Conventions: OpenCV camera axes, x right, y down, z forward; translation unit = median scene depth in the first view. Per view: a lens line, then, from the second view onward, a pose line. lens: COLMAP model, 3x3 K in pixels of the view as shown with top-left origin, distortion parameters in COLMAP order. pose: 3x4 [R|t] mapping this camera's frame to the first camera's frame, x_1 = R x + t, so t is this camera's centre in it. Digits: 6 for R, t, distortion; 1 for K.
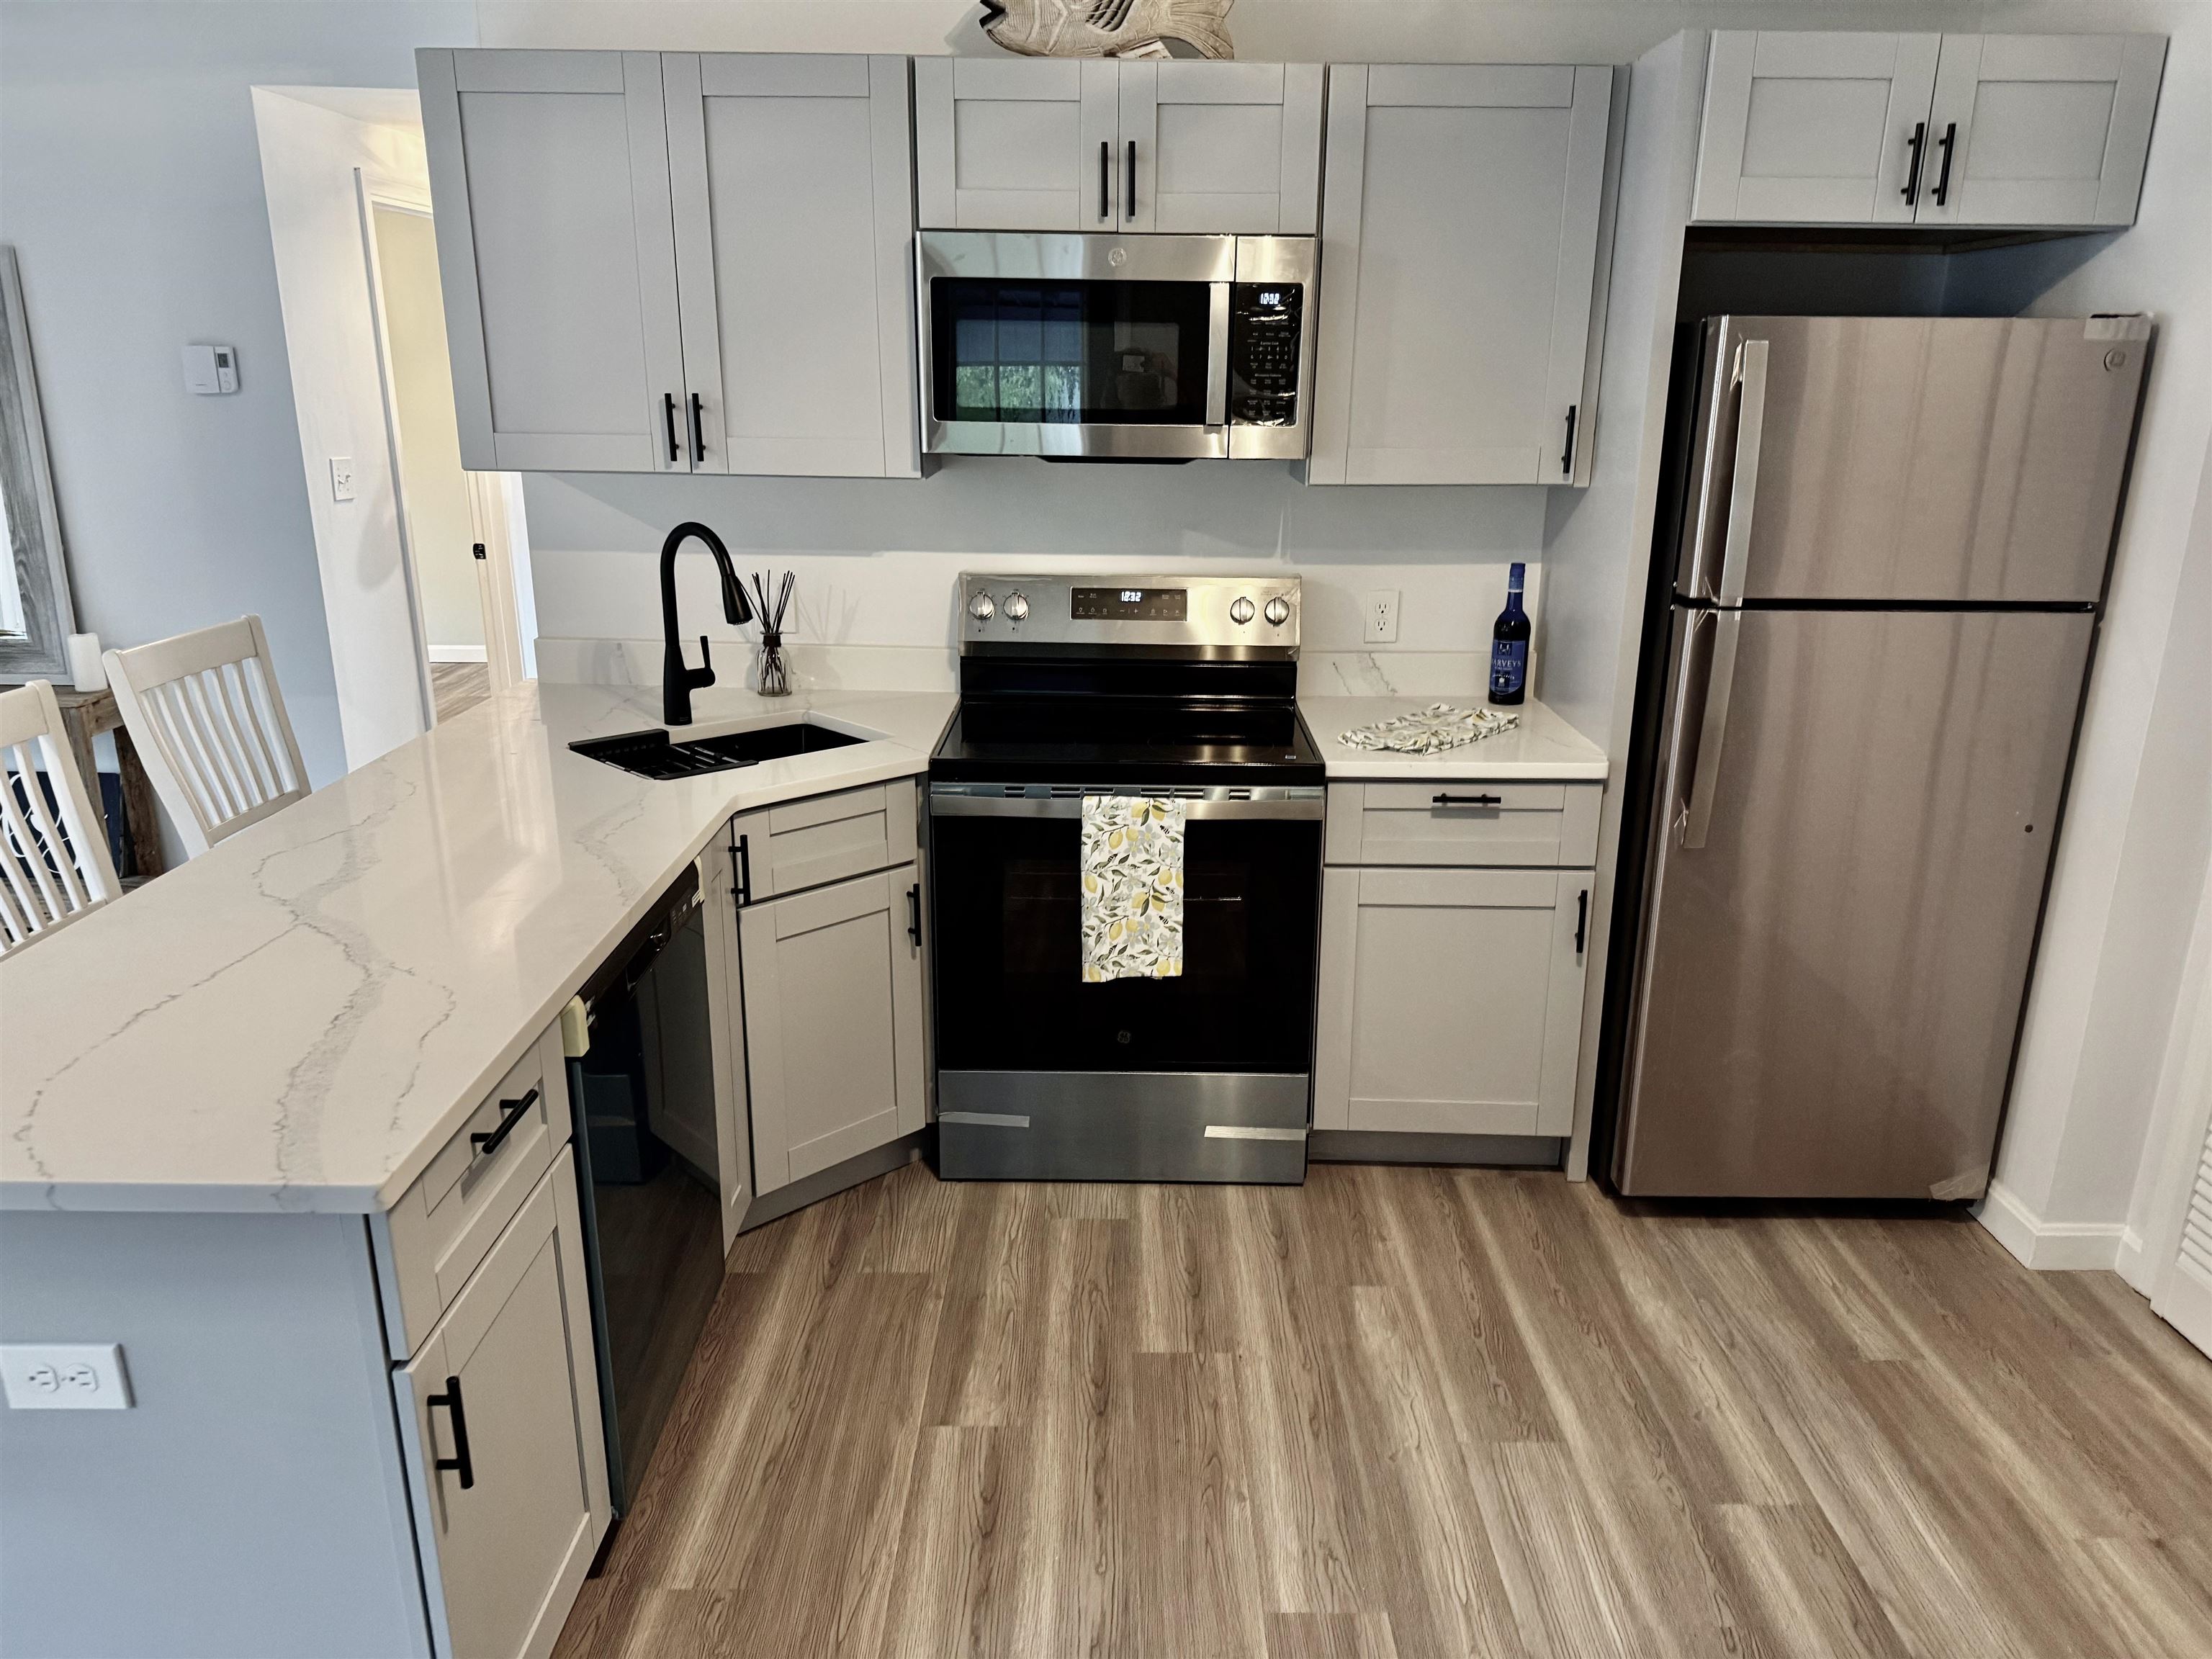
lens RADIAL K [[1542.0, 0, 1125.4], [0, 1542.0, 842.8], [0, 0, 1]] dist [0.041248, -0.053172]
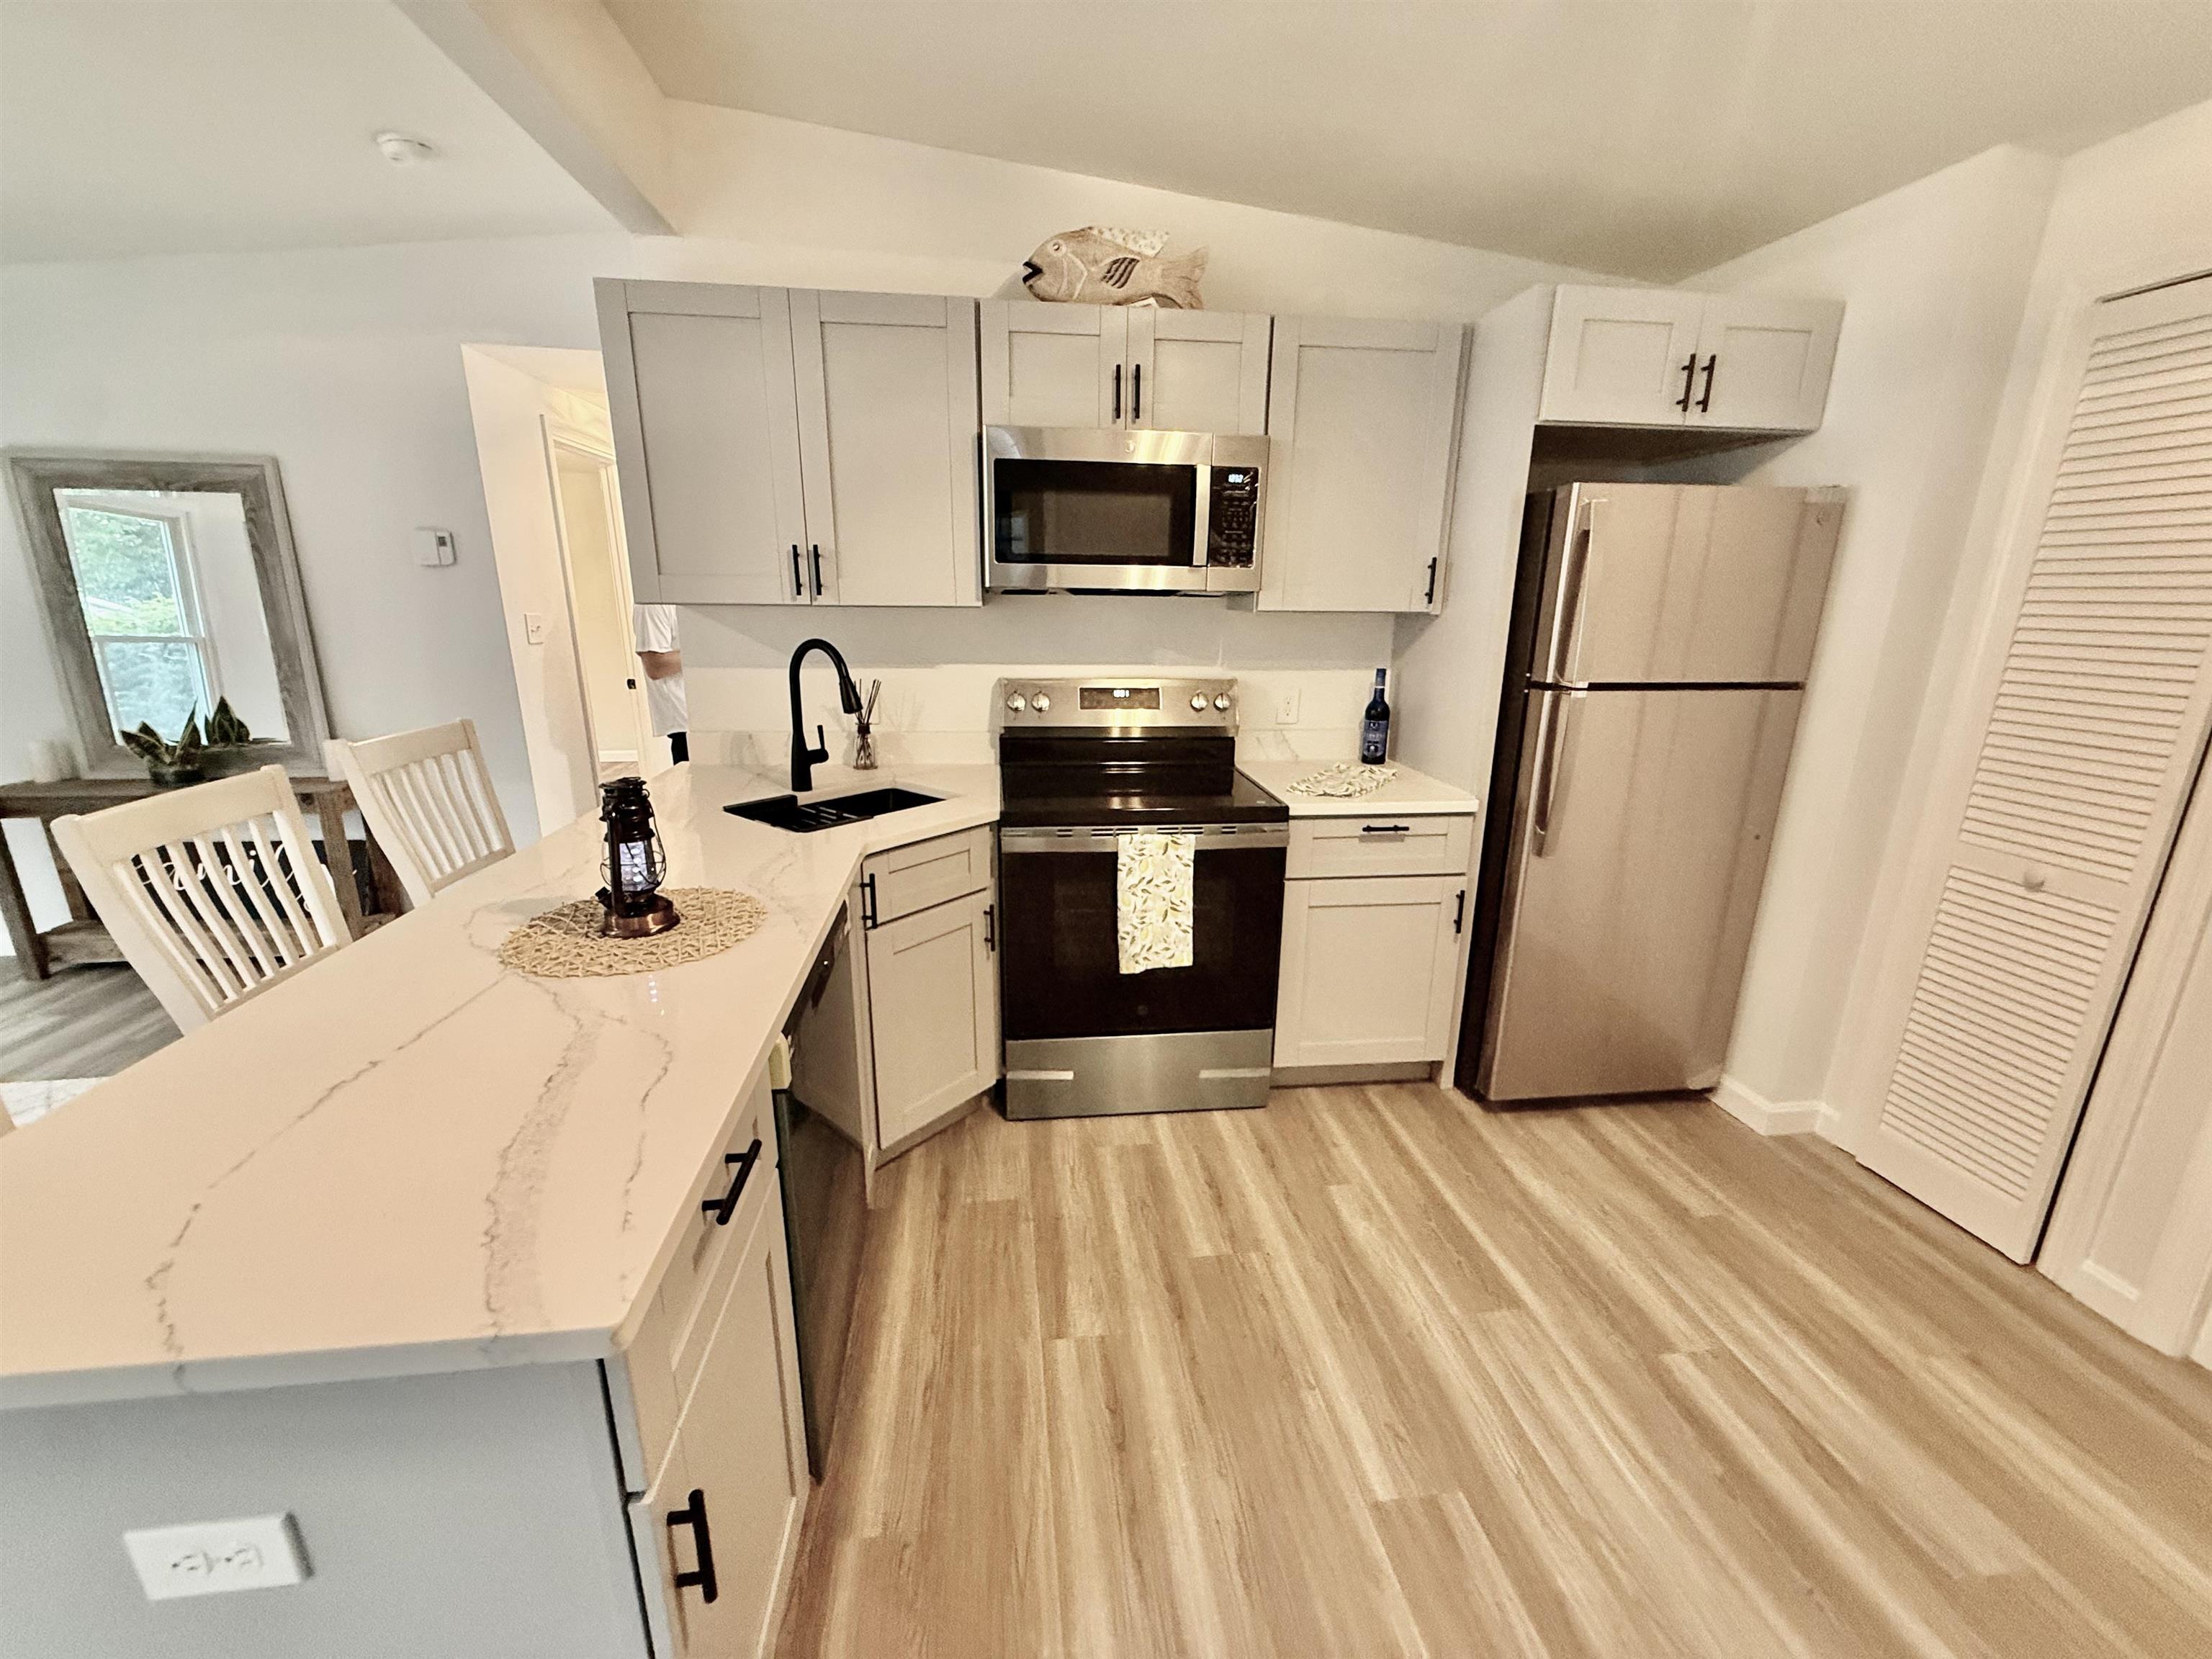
lens RADIAL K [[880.1, 0, 1104.8], [0, 880.1, 830.8], [0, 0, 1]] dist [-0.000362, 0.000314]
pose [[0.993376, -0.030019, 0.110916, -0.124058], [0.033723, 0.998929, -0.031669, -0.009850], [-0.109846, 0.035200, 0.993325, 0.230811]]
